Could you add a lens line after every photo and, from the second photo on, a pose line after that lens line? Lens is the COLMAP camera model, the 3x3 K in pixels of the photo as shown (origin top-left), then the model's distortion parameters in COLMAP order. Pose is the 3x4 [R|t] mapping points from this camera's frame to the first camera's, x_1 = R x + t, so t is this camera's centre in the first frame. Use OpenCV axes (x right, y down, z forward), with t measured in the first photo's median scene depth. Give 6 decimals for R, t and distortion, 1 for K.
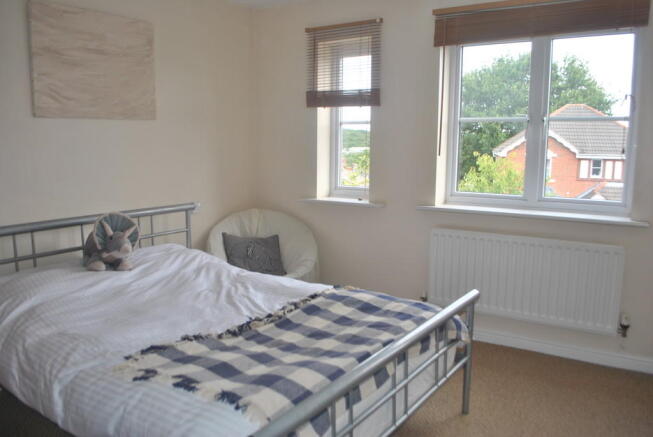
lens RADIAL K [[516.6, 0, 330.9], [0, 516.6, 217.6], [0, 0, 1]] dist [-0.092071, 0.002897]
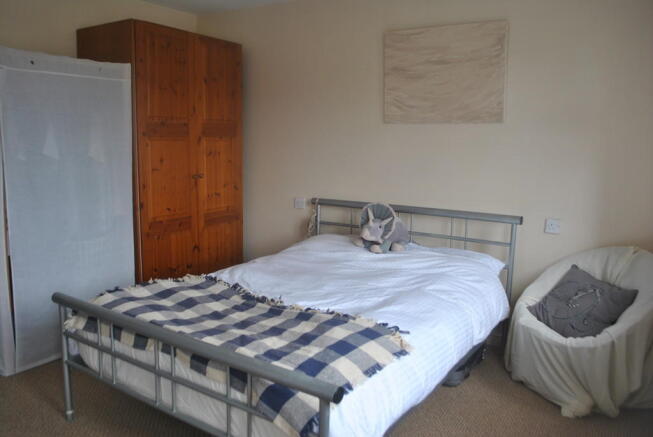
lens RADIAL K [[516.6, 0, 330.9], [0, 516.6, 217.6], [0, 0, 1]] dist [-0.092071, 0.002897]
pose [[0.011518, 0.134596, -0.990834, 0.702420], [-0.166161, 0.977380, 0.130837, -0.105298], [0.986031, 0.163131, 0.033622, 0.793267]]
